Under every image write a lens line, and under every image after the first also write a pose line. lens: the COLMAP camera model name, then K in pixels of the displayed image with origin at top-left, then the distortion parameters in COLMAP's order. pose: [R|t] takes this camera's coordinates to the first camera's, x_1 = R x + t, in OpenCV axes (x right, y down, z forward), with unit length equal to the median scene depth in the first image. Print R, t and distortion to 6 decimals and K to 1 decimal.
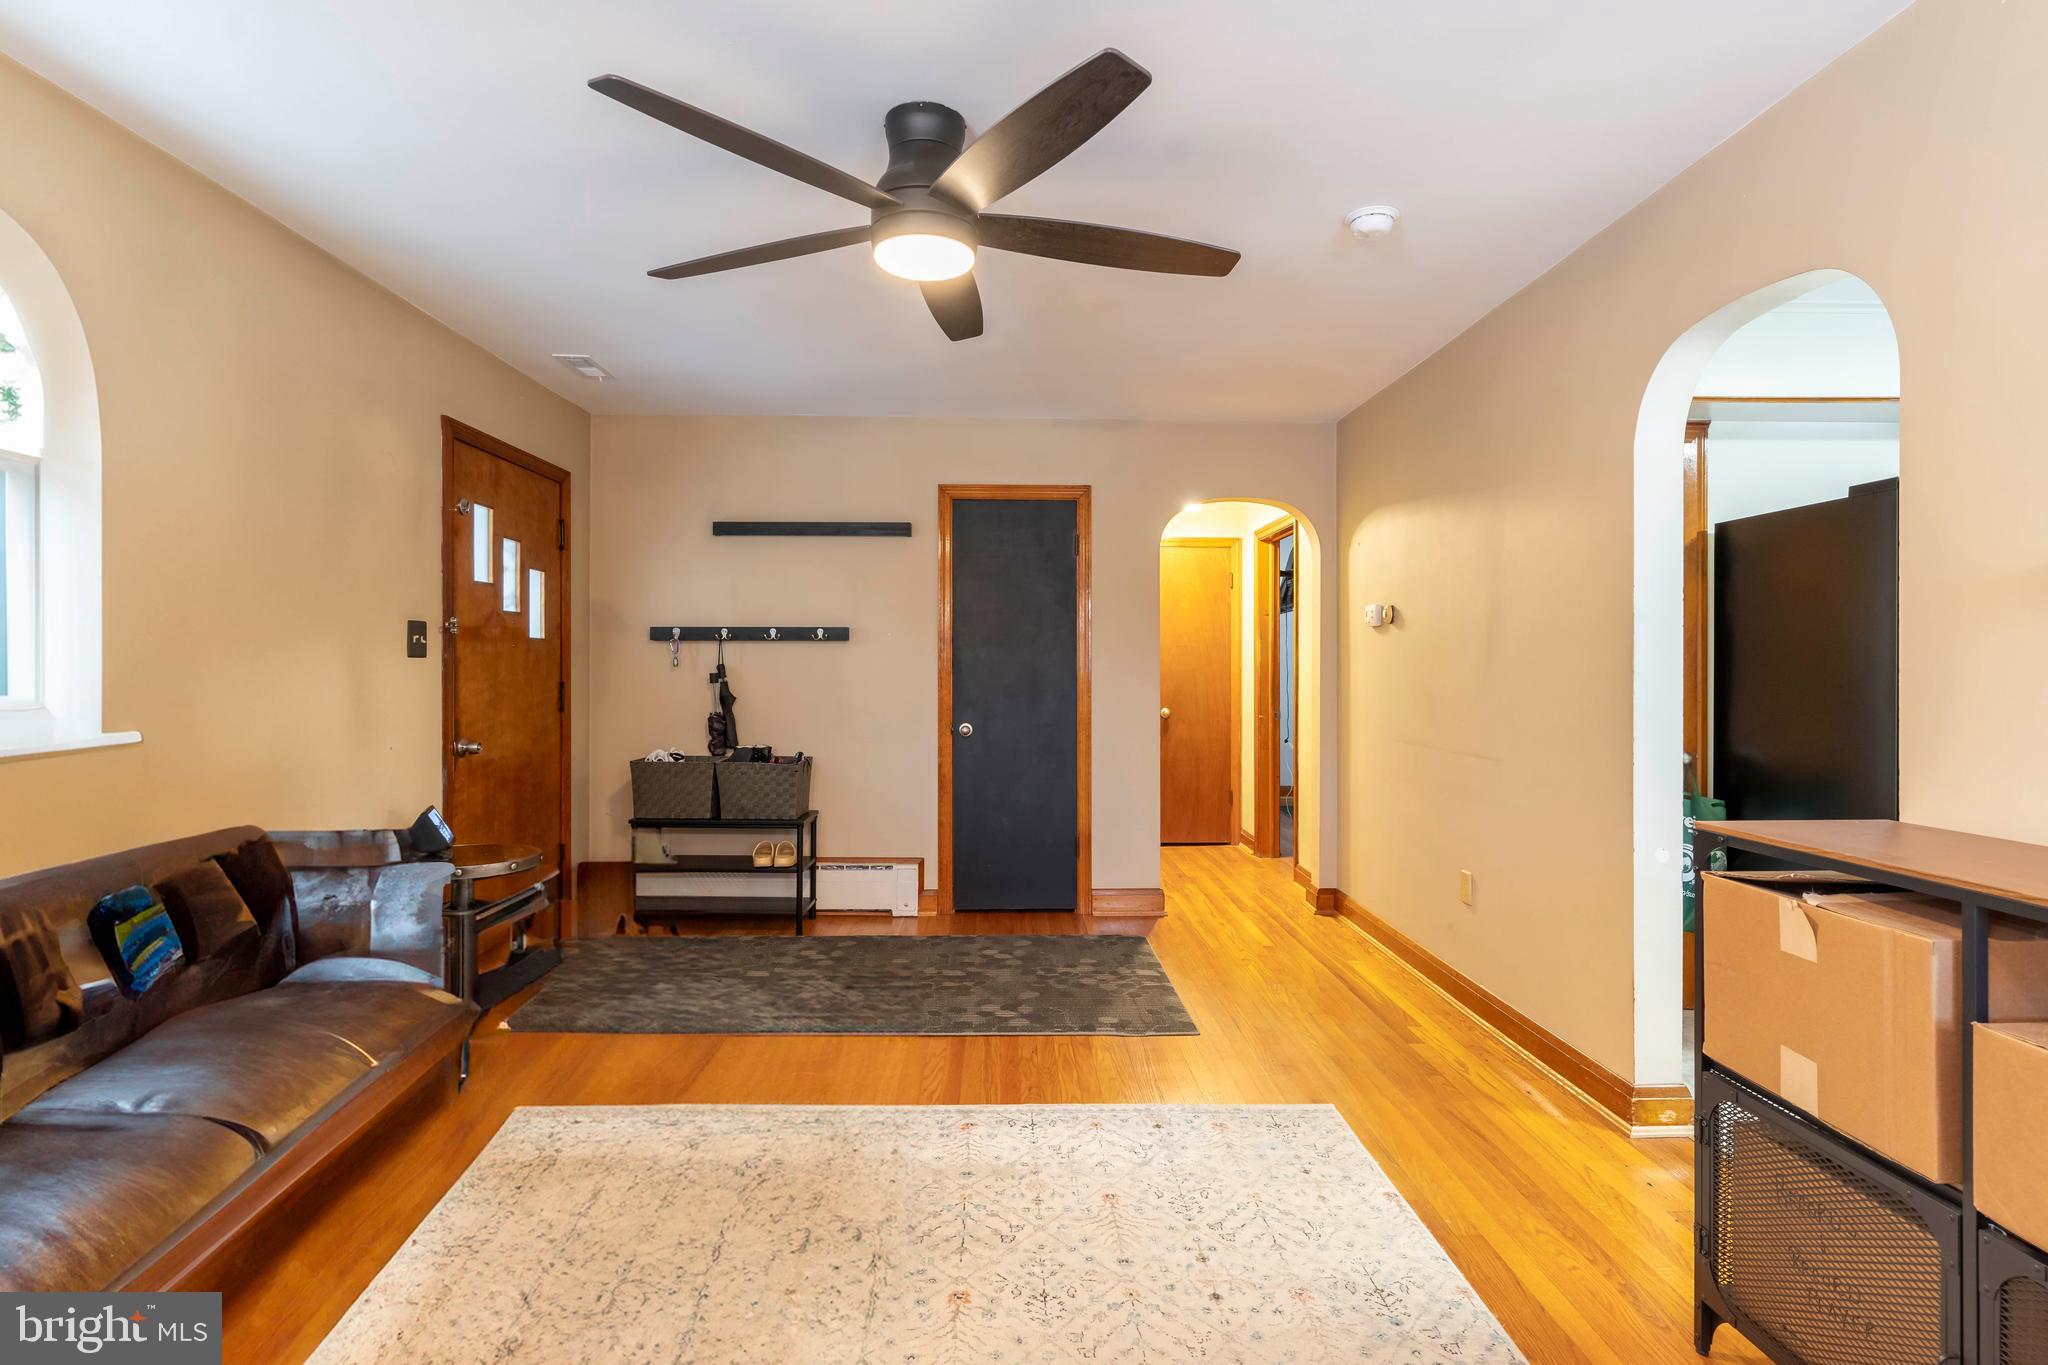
lens RADIAL K [[989.1, 0, 1043.4], [0, 989.1, 679.9], [0, 0, 1]] dist [-0.012182, -0.000224]
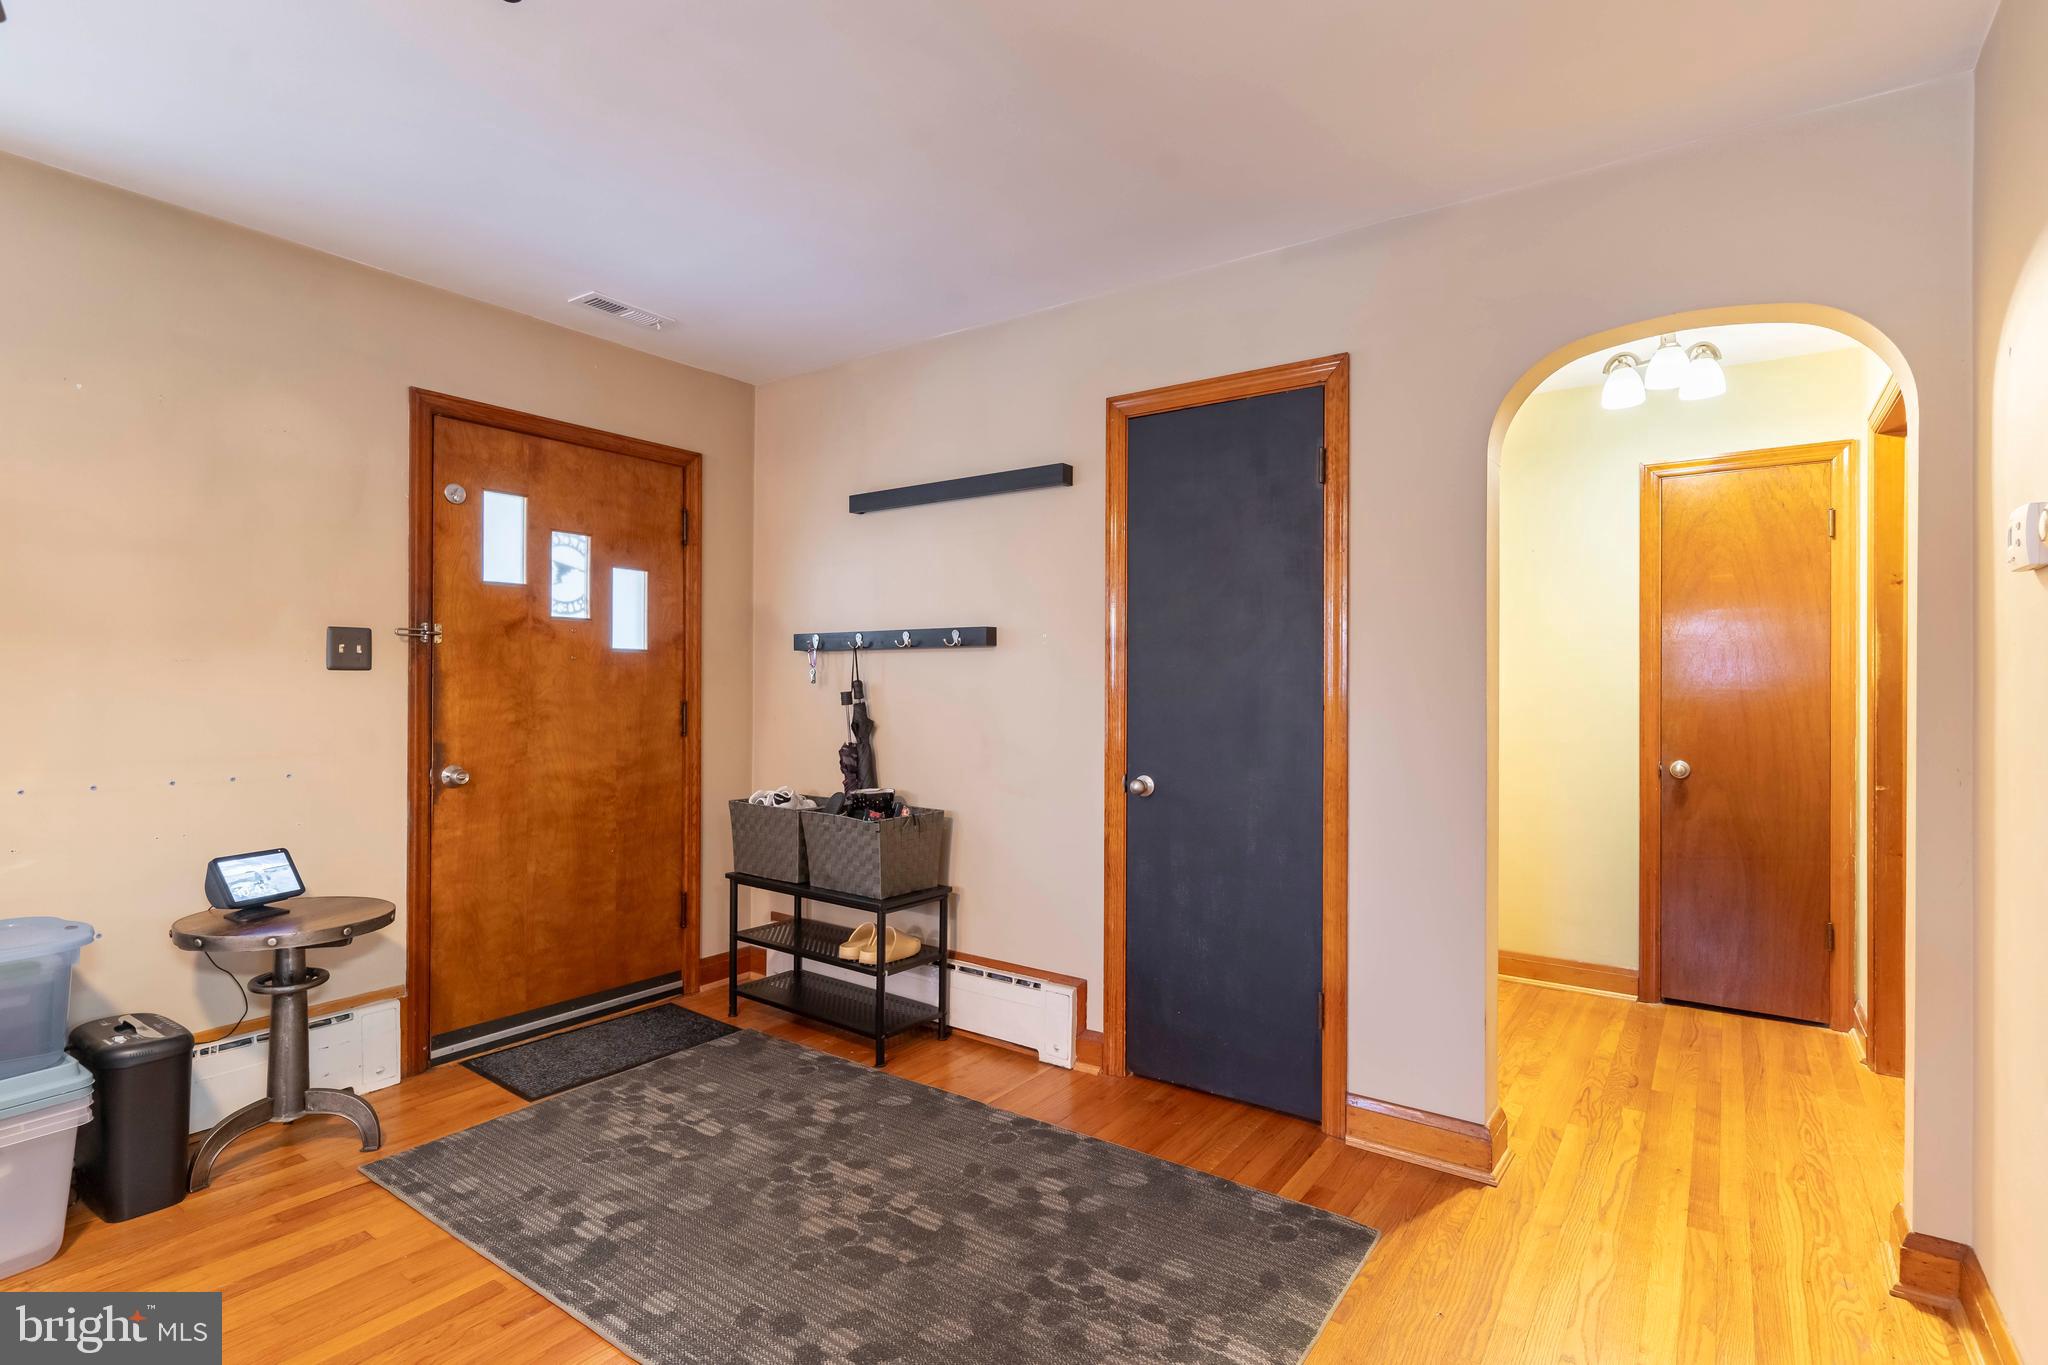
lens RADIAL K [[989.1, 0, 1018.1], [0, 989.1, 692.1], [0, 0, 1]] dist [-0.012182, -0.000224]
pose [[0.793438, 0.006137, -0.608620, 0.240194], [-0.012142, 0.999910, -0.005746, -0.004110], [0.608529, 0.011949, 0.793441, 0.467870]]
